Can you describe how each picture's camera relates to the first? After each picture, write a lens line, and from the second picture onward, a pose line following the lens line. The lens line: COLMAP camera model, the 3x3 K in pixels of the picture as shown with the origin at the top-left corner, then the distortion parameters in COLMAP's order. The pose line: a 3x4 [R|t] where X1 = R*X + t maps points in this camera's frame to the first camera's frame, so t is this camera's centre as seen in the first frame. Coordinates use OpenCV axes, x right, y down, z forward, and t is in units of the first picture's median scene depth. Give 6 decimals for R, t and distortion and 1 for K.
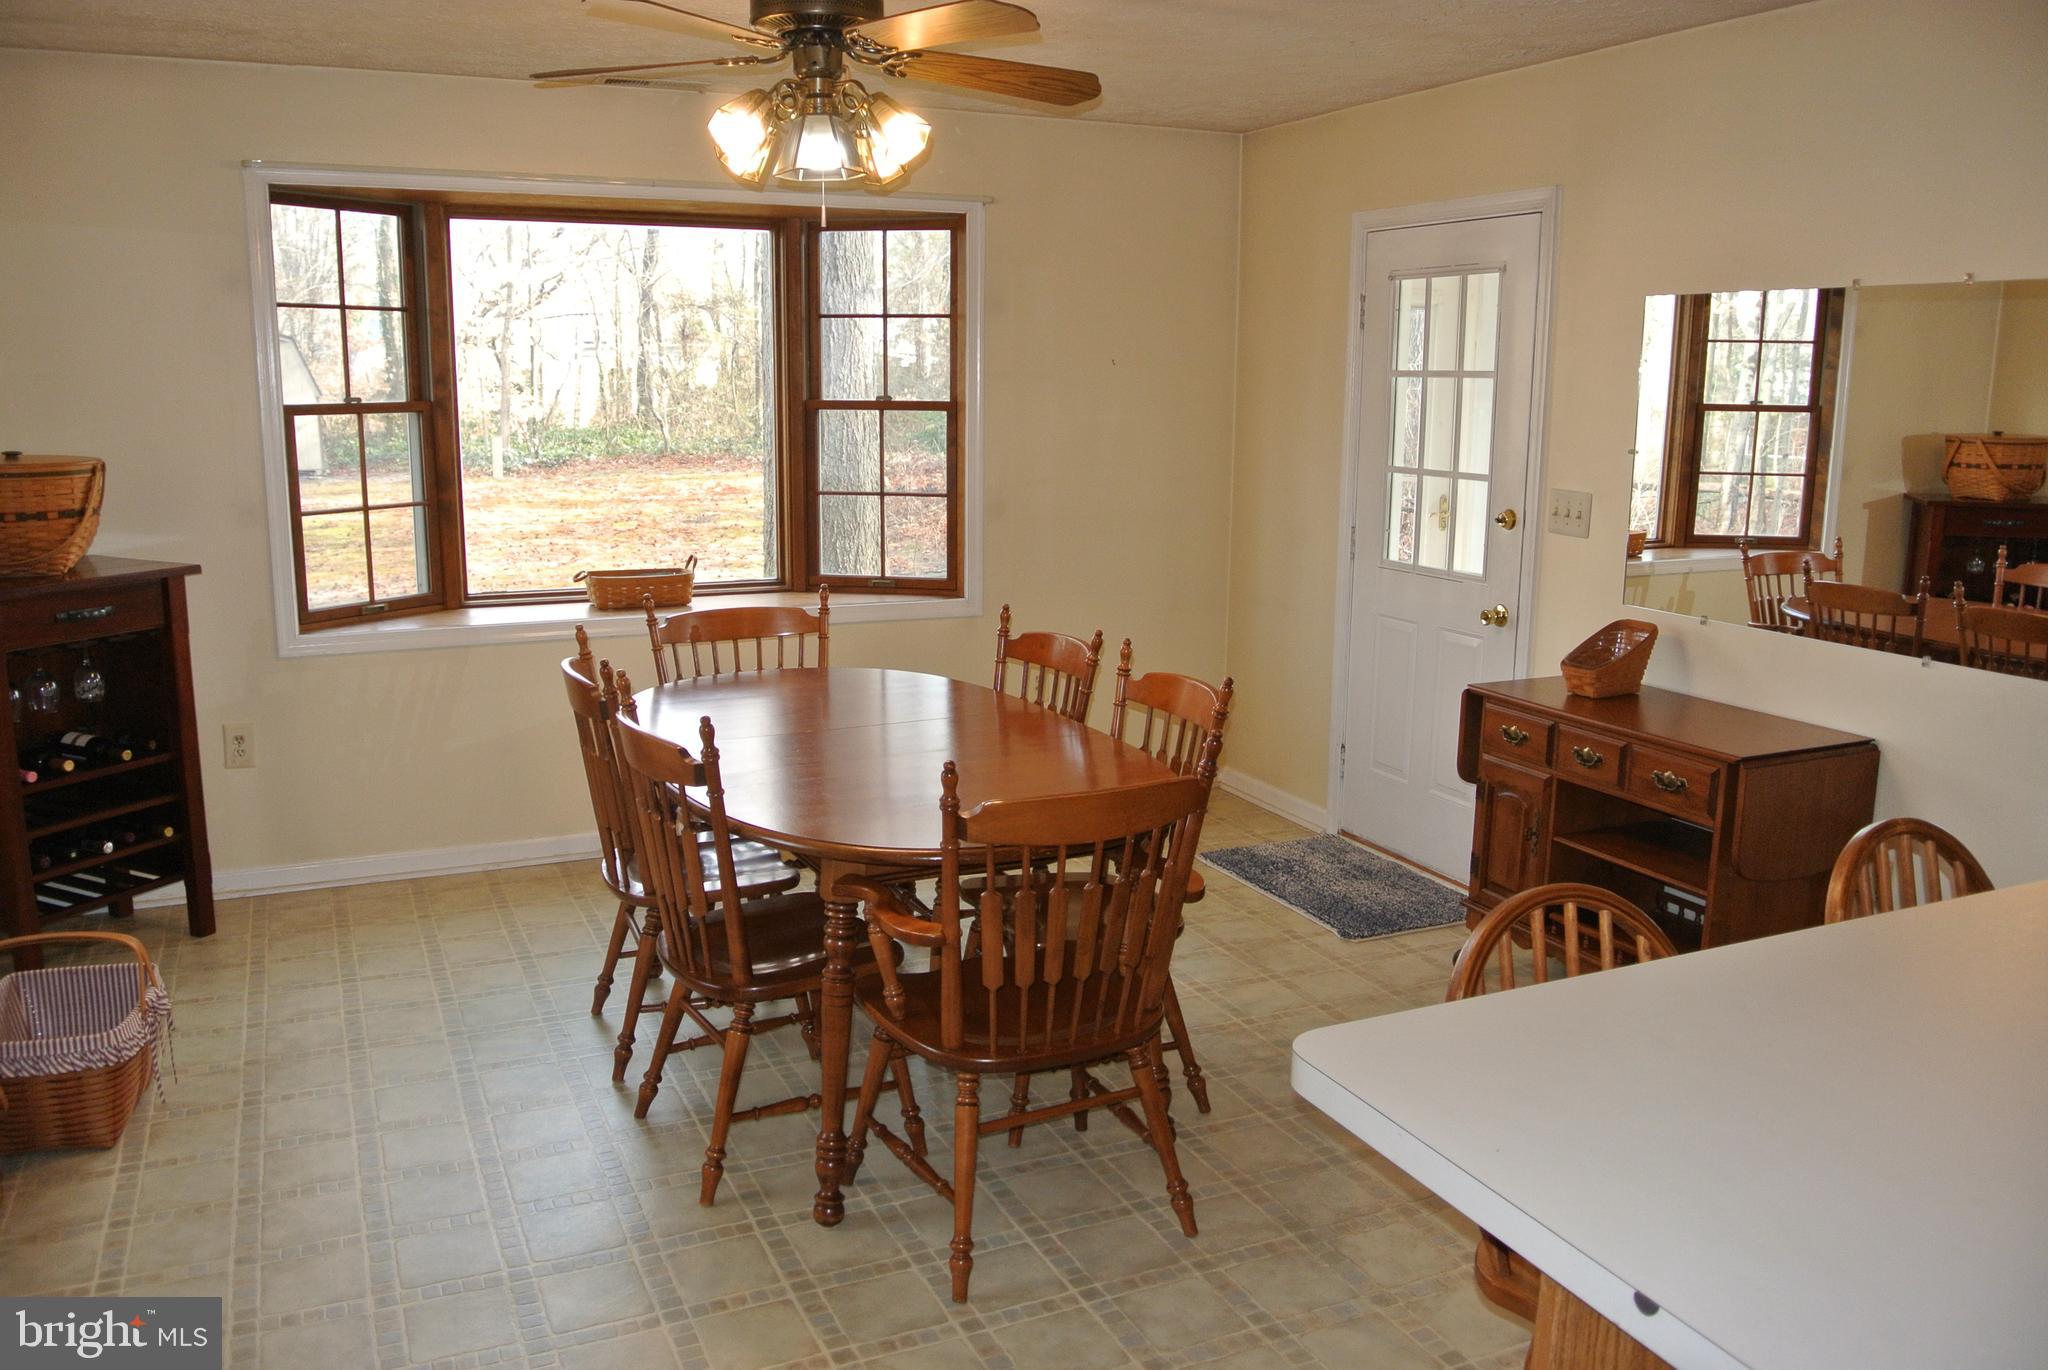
lens RADIAL K [[1571.1, 0, 1021.0], [0, 1571.1, 681.6], [0, 0, 1]] dist [-0.096172, 0.051715]
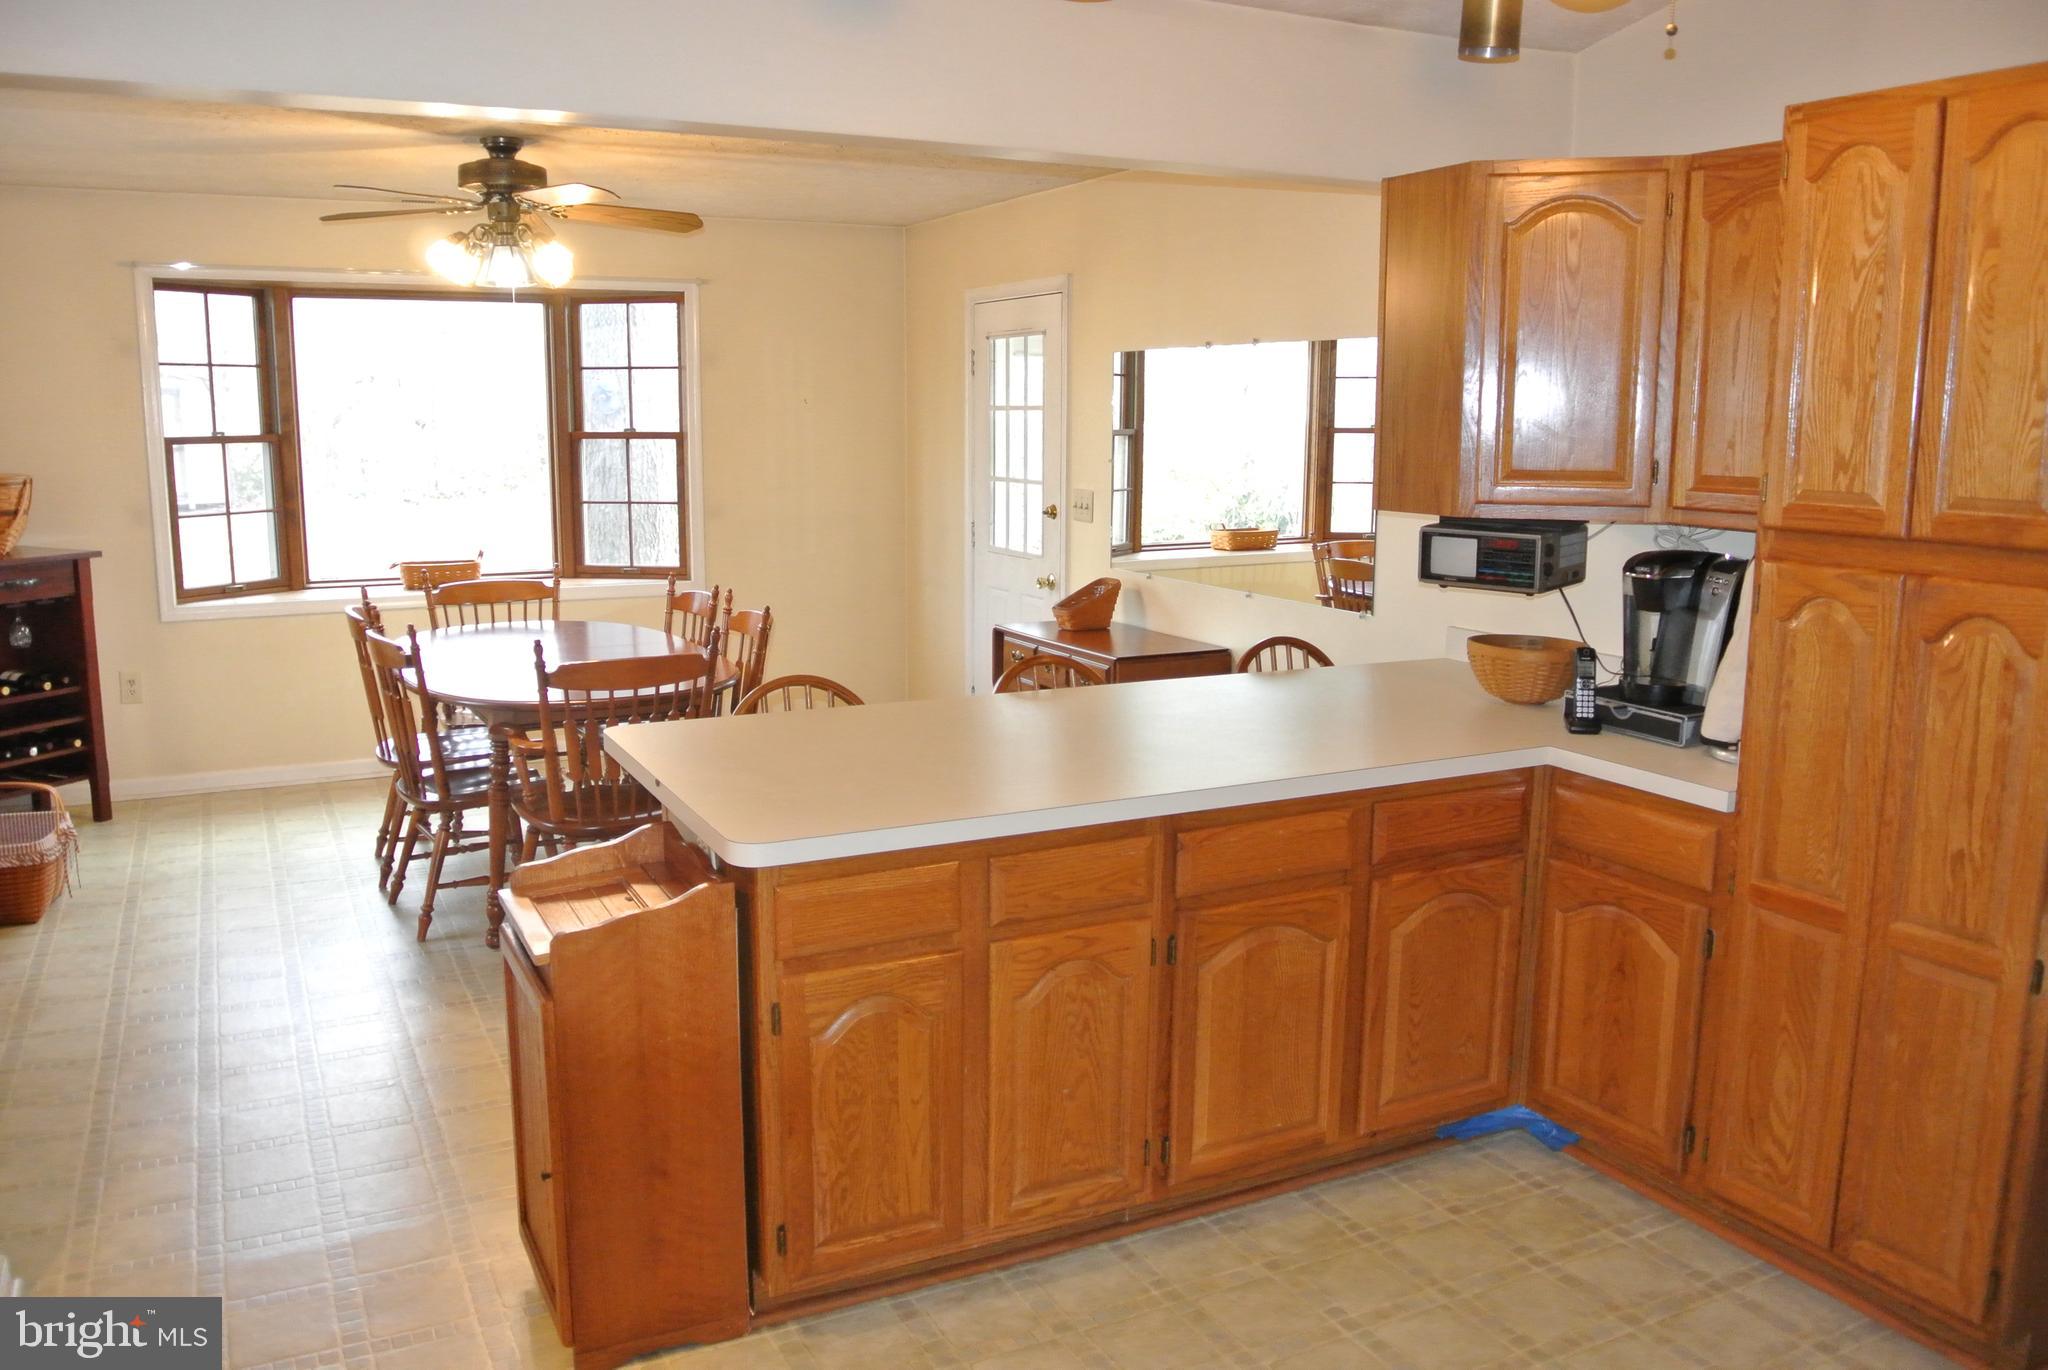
lens RADIAL K [[1571.1, 0, 1021.0], [0, 1571.1, 681.6], [0, 0, 1]] dist [-0.096172, 0.051715]
pose [[0.999034, -0.010890, 0.042573, 0.227406], [0.011796, 0.999708, -0.021083, 0.077040], [-0.042331, 0.021564, 0.998871, -0.397559]]
